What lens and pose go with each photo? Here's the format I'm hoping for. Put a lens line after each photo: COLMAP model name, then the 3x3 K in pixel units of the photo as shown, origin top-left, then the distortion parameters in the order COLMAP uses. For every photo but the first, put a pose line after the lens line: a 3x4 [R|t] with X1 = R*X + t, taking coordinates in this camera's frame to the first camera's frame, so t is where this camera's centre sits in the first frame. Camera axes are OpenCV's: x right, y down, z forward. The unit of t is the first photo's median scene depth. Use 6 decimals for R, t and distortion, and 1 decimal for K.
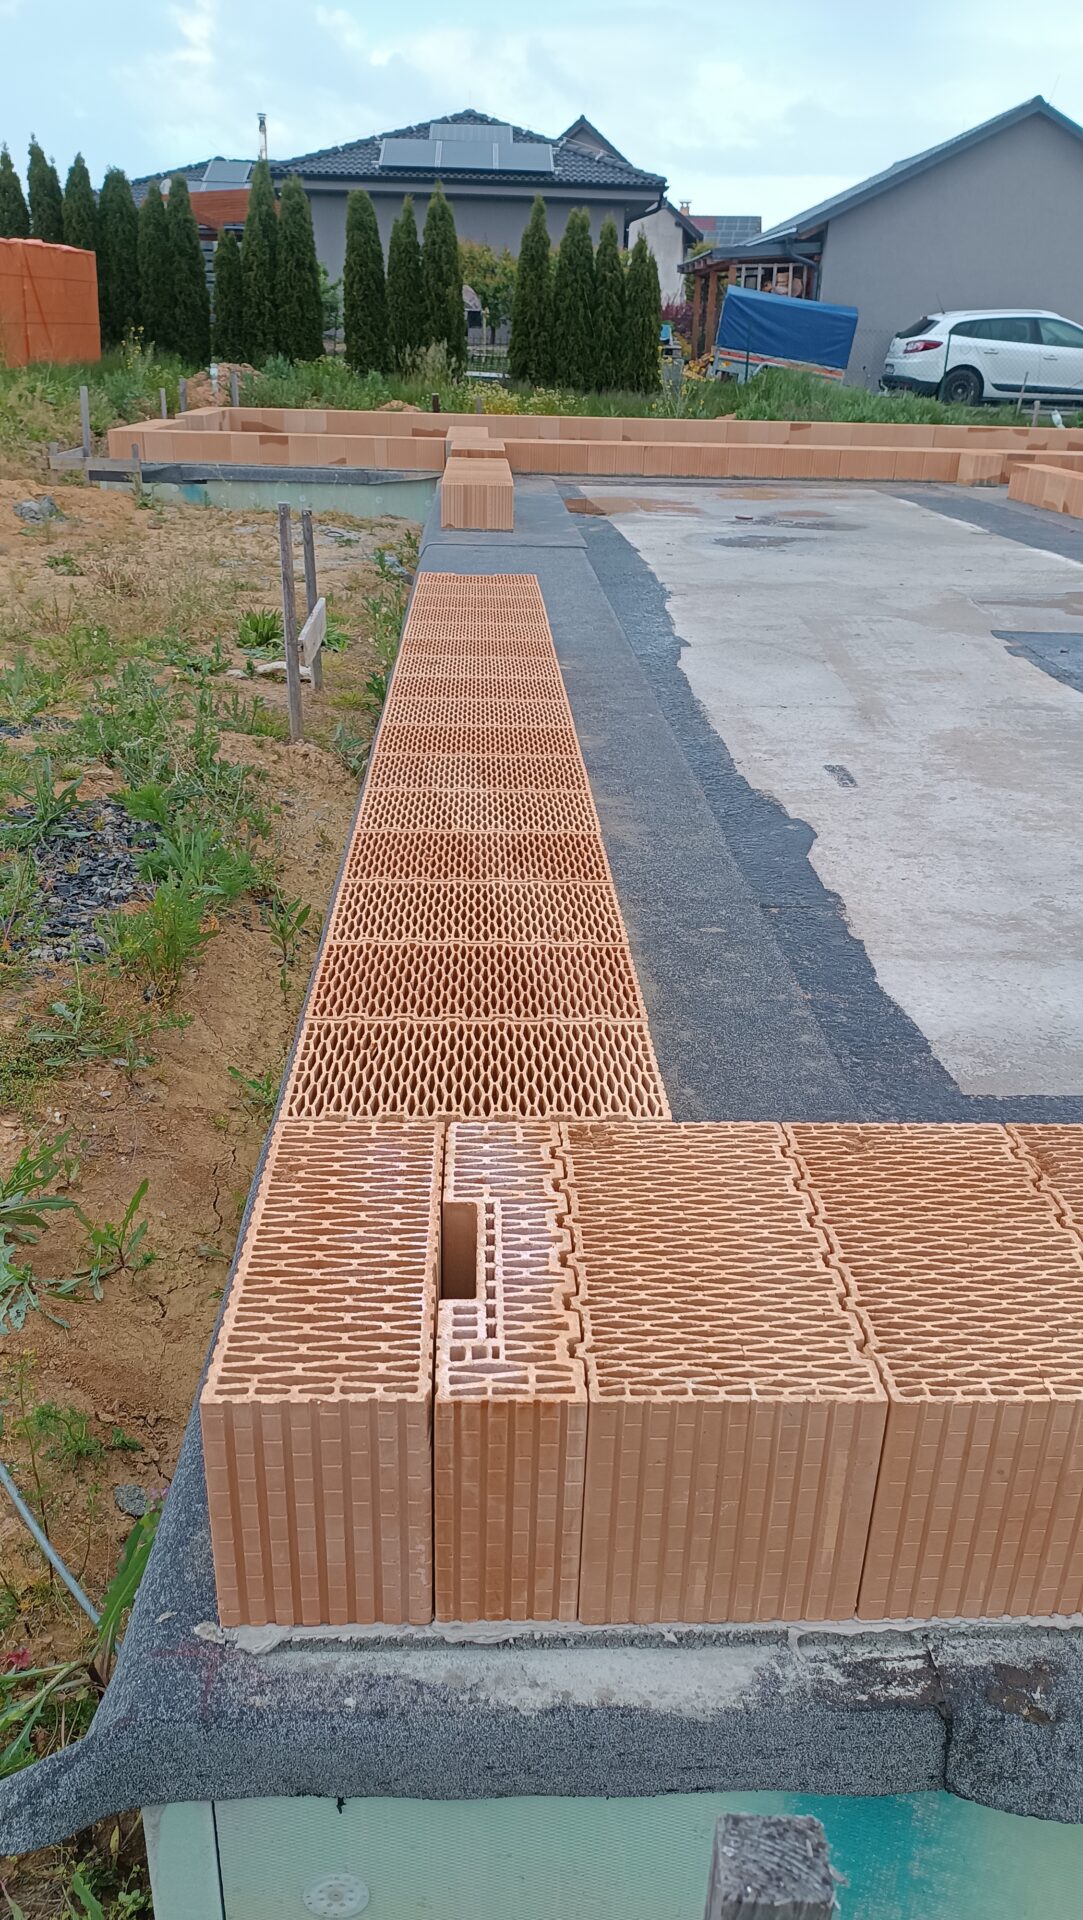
lens RADIAL K [[1370.0, 0, 539.9], [0, 1370.0, 960.7], [0, 0, 1]] dist [-0.001674, -0.006353]
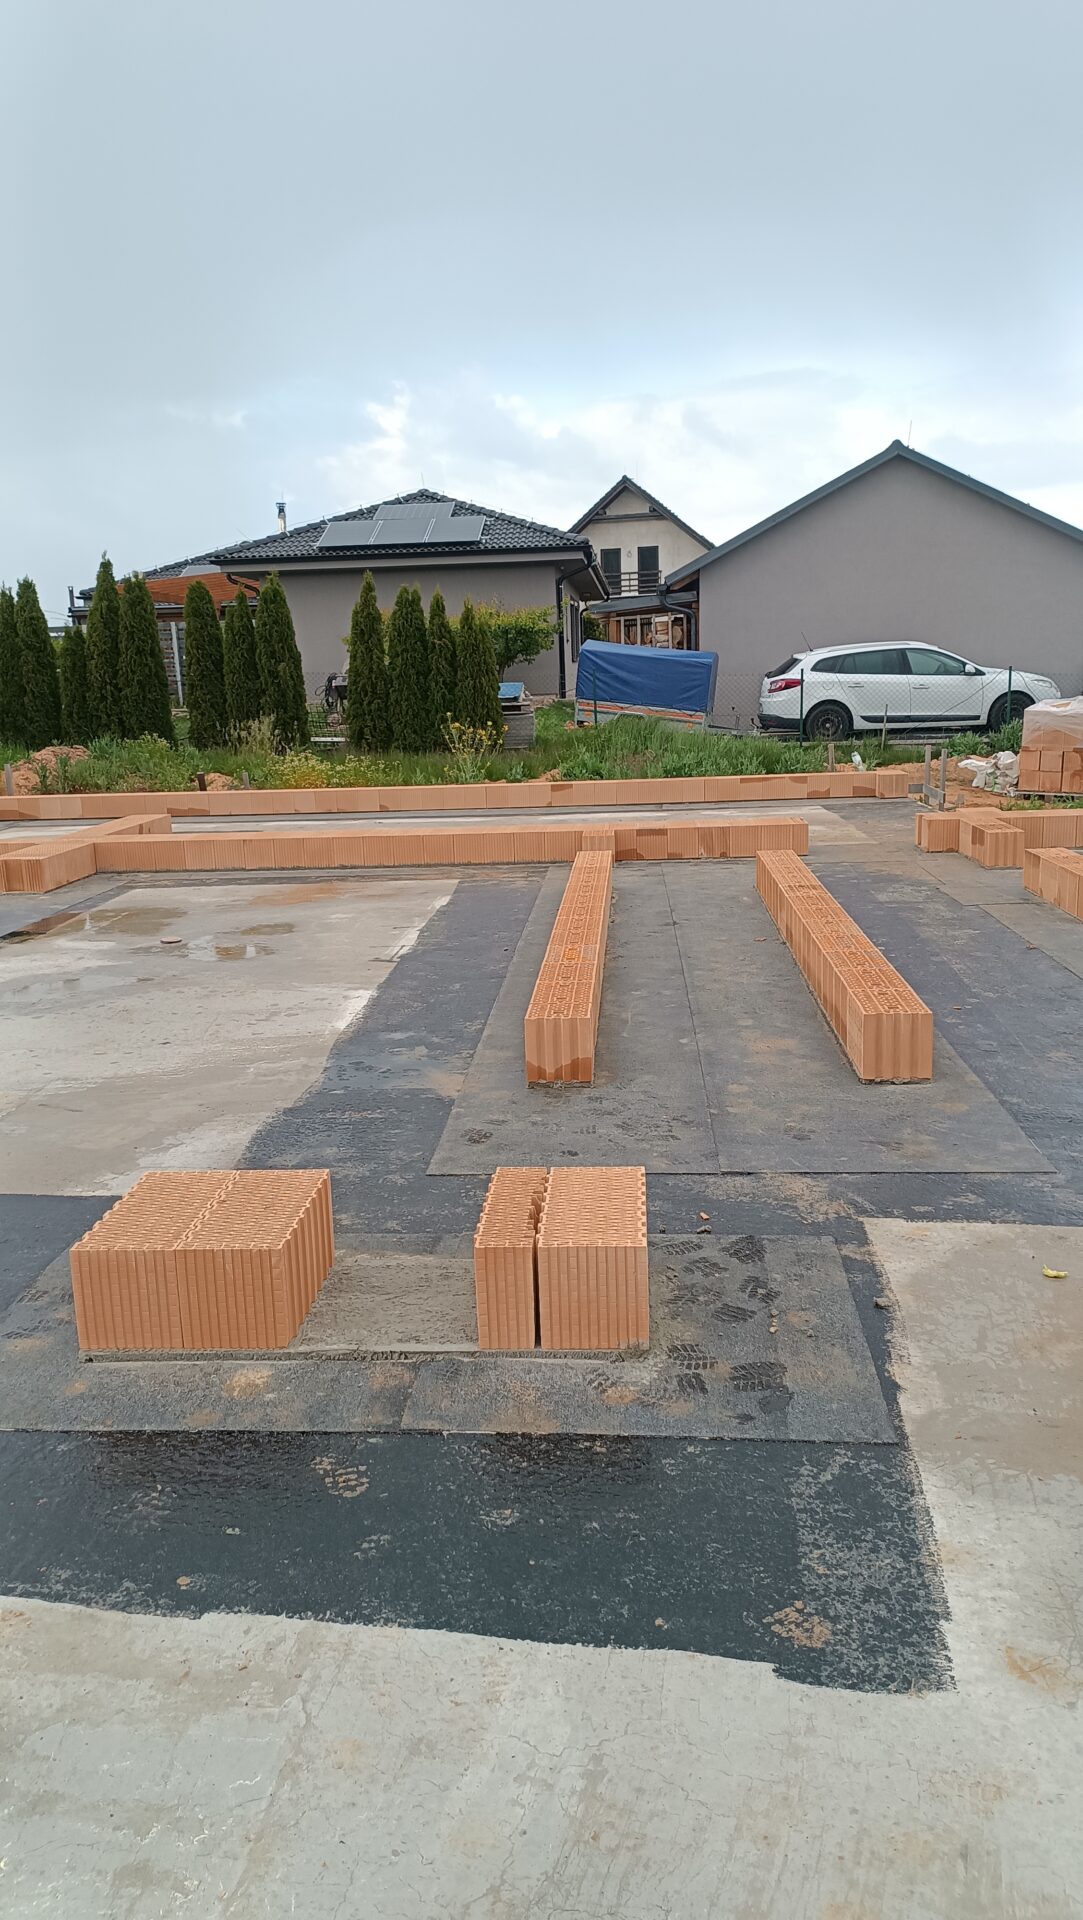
lens RADIAL K [[1349.0, 0, 535.4], [0, 1349.0, 965.4], [0, 0, 1]] dist [0.136008, -0.273909]
pose [[0.991553, -0.034941, -0.124905, 0.239675], [0.008347, 0.978225, -0.207380, -0.058977], [0.129431, 0.204586, 0.970254, 0.083957]]
